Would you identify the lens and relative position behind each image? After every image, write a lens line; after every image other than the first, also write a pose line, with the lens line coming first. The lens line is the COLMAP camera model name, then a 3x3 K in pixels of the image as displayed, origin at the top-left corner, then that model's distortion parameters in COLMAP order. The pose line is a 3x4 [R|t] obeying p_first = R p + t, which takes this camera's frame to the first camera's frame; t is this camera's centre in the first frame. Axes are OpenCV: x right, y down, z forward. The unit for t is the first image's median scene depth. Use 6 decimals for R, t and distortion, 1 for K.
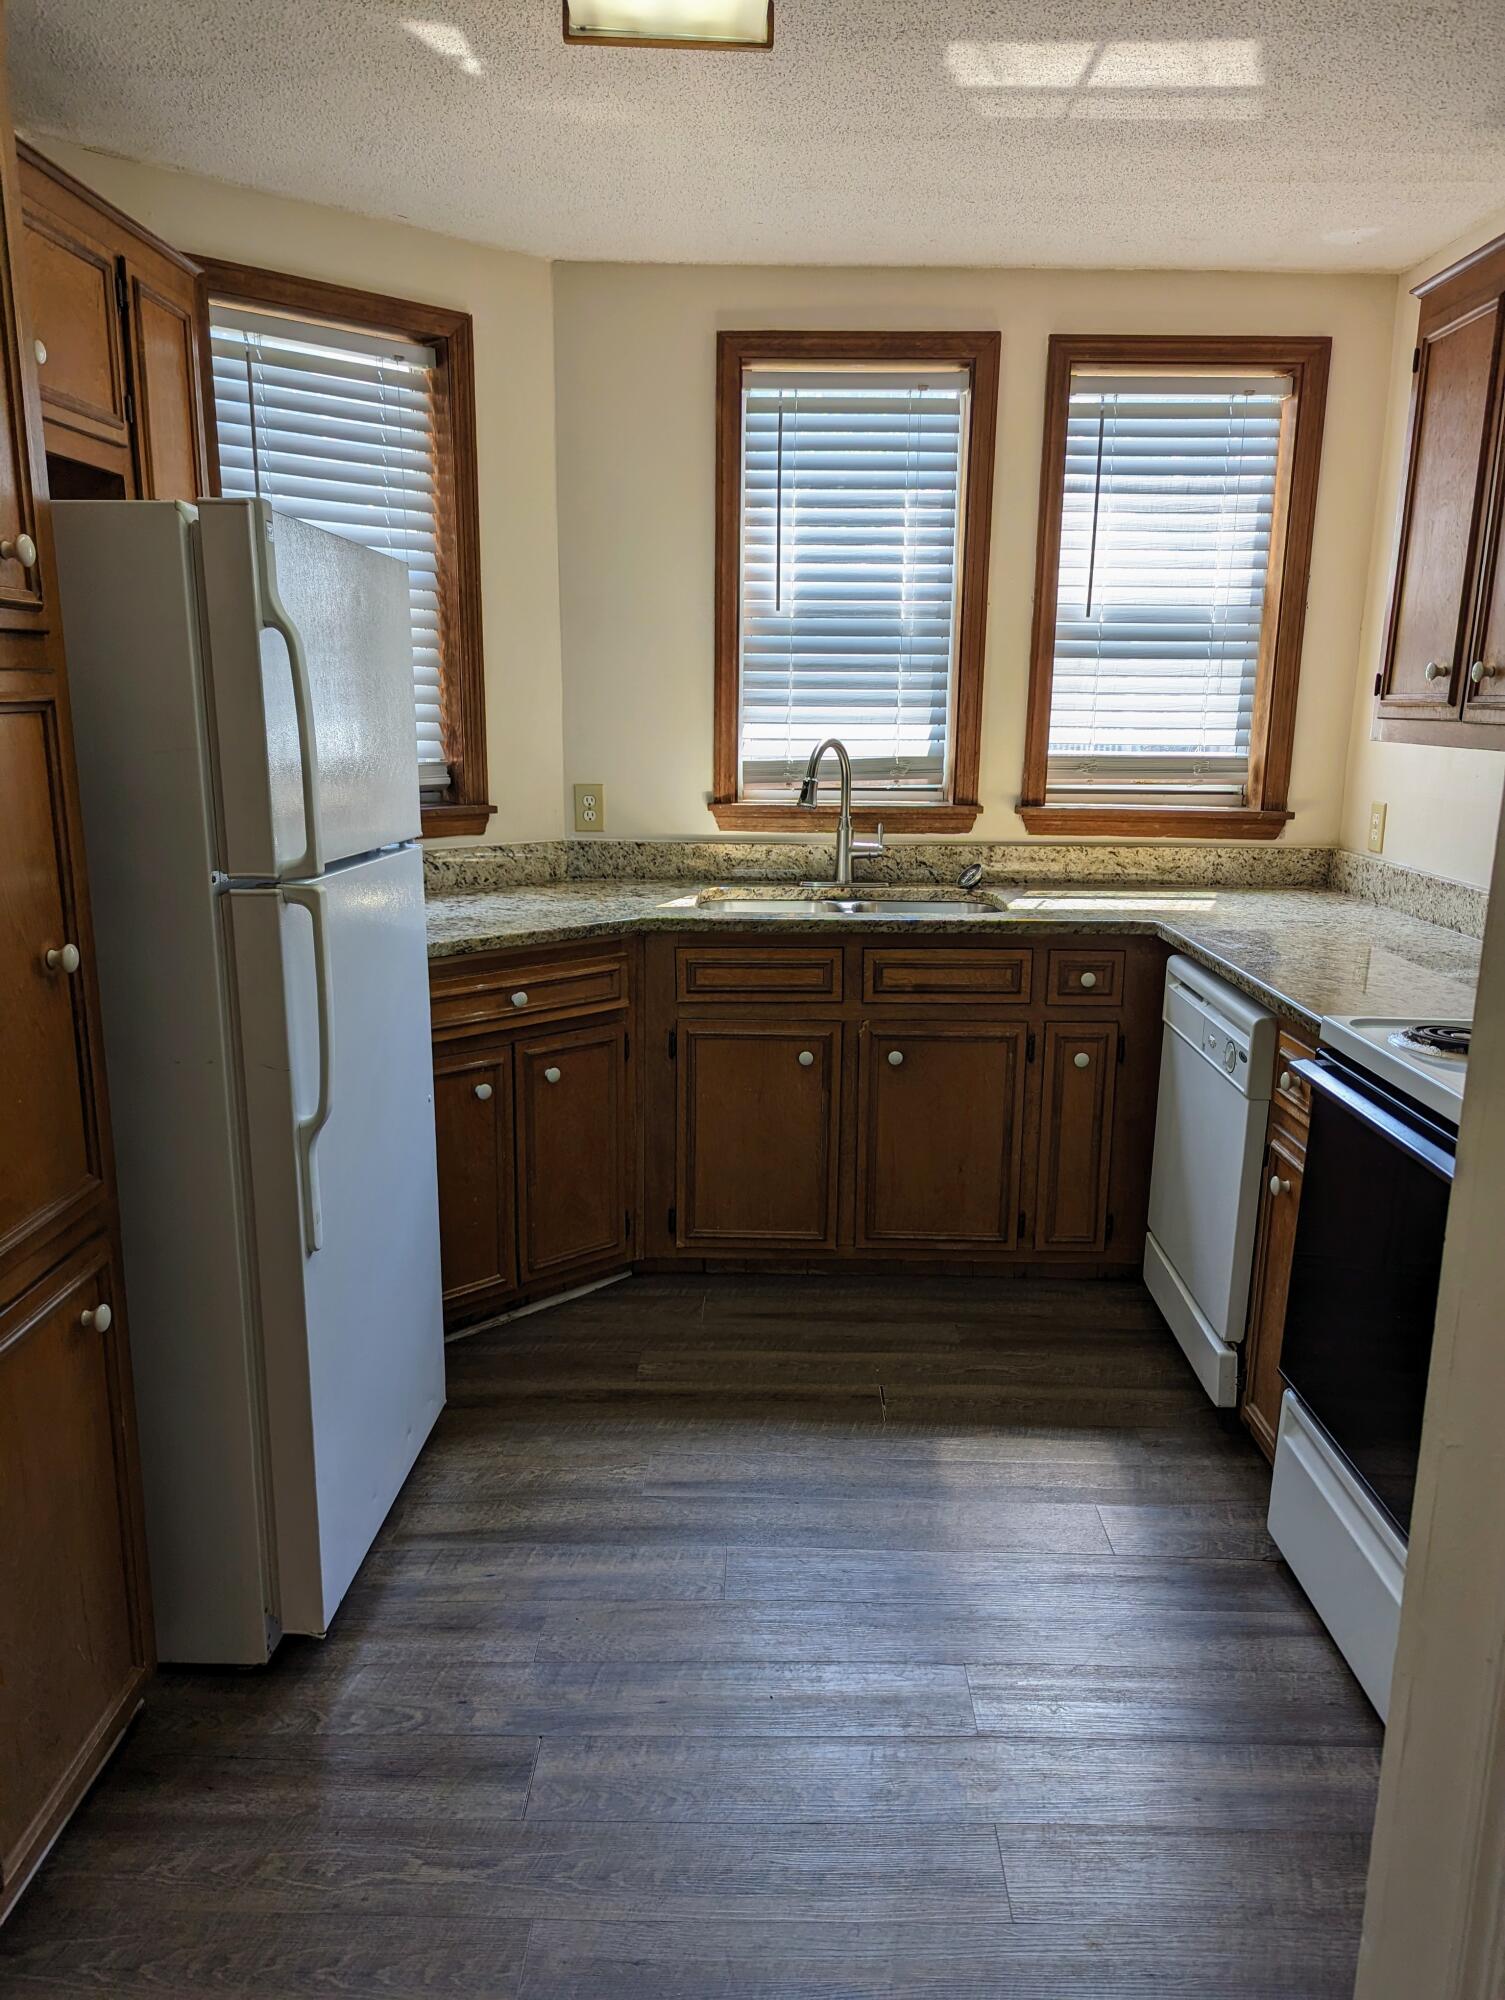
lens RADIAL K [[1409.5, 0, 746.9], [0, 1409.5, 1040.0], [0, 0, 1]] dist [0.034666, -0.045935]
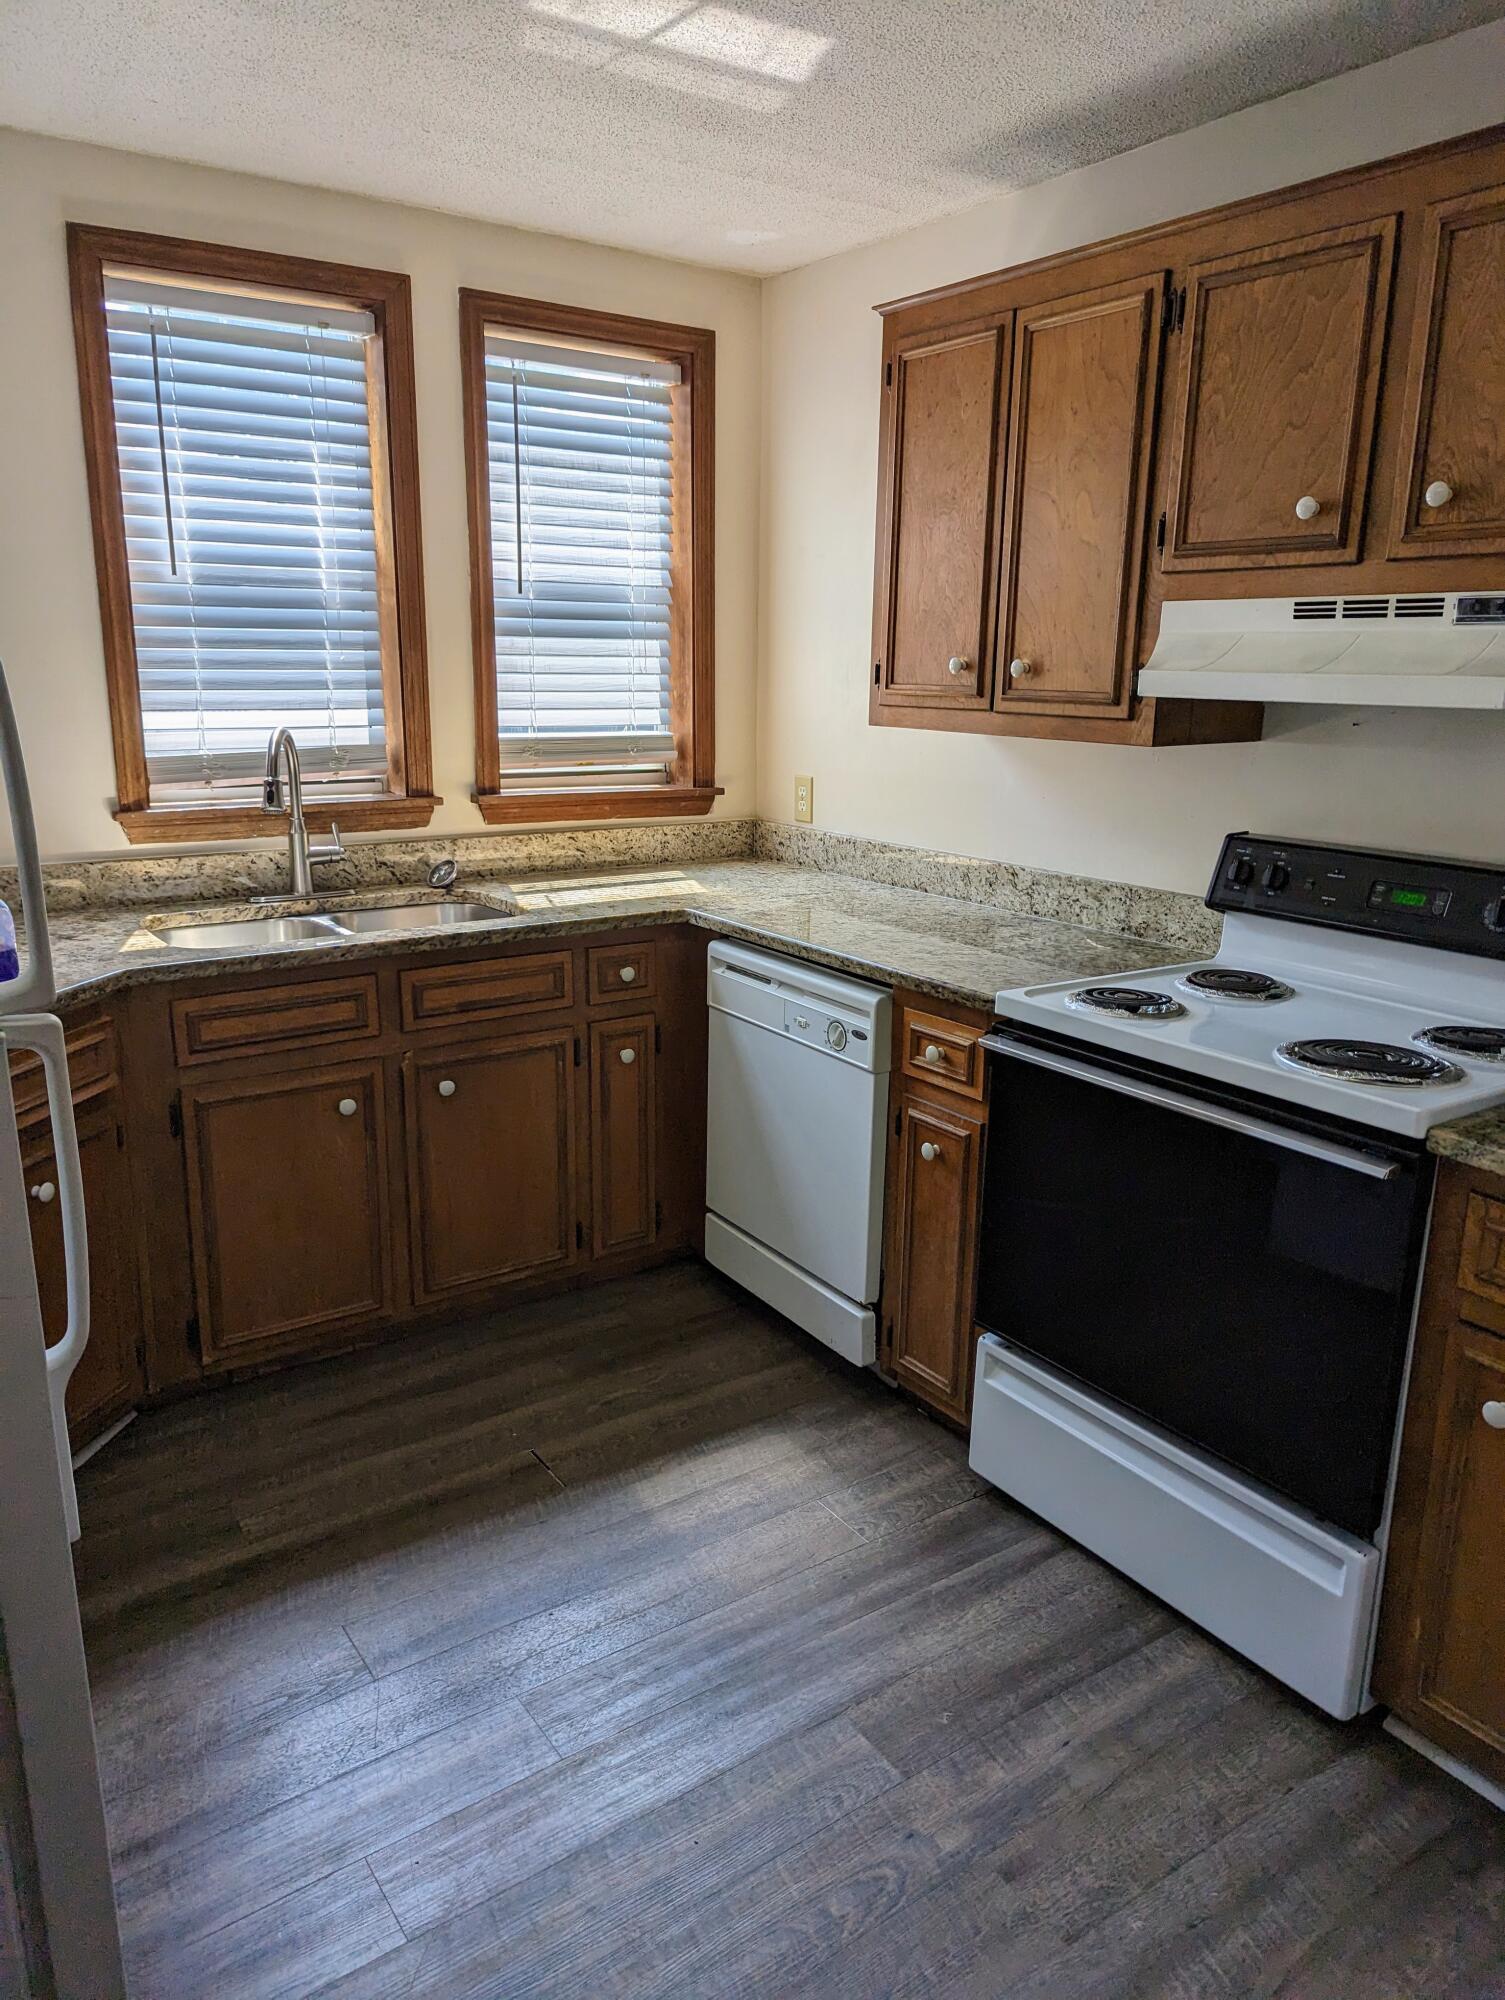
lens RADIAL K [[1409.5, 0, 767.1], [0, 1409.5, 1015.3], [0, 0, 1]] dist [0.034666, -0.045935]
pose [[0.805120, -0.145728, 0.574930, -0.228343], [0.135933, 0.988882, 0.060295, -0.056390], [-0.577324, 0.029607, 0.815978, 0.143509]]
